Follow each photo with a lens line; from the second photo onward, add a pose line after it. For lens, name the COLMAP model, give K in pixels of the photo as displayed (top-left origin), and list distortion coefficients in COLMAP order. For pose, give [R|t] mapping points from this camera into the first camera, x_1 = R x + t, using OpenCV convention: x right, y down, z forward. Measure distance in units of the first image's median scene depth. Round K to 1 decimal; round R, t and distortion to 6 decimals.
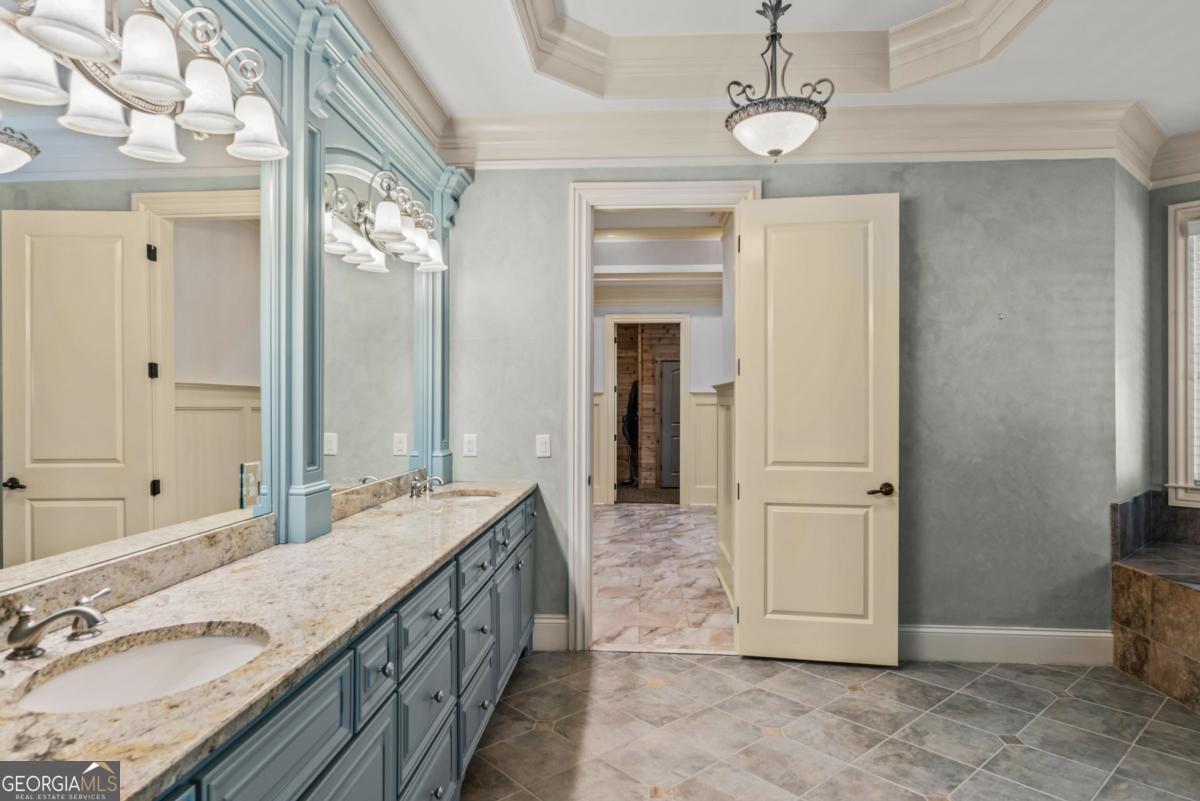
lens RADIAL K [[685.0, 0, 600.0], [0, 685.0, 400.5], [0, 0, 1]] dist [-0.000032, -0.000087]
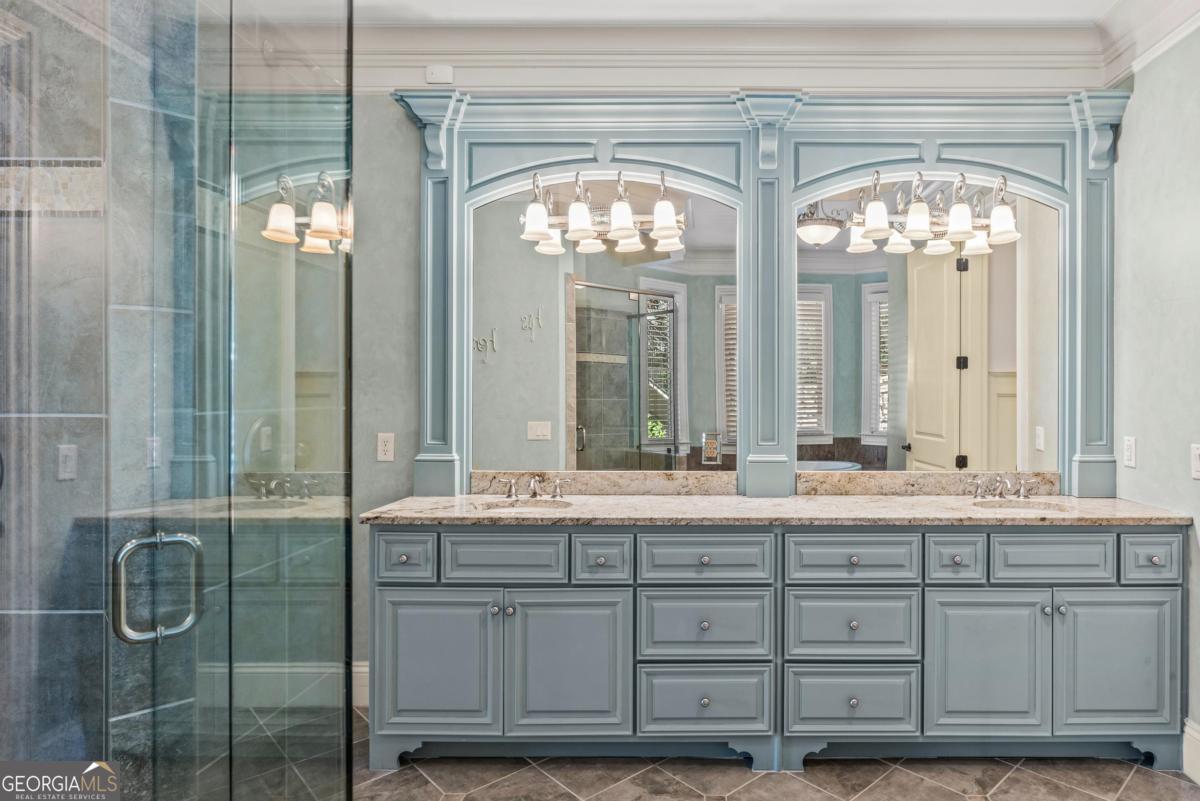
lens RADIAL K [[655.6, 0, 600.0], [0, 655.6, 386.6], [0, 0, 1]] dist [-0.000098, 0.000175]
pose [[-0.051112, 0.001564, -0.998692, 0.545307], [0.011306, 0.999936, 0.000988, -0.012220], [0.998629, -0.011241, -0.051127, 0.467805]]
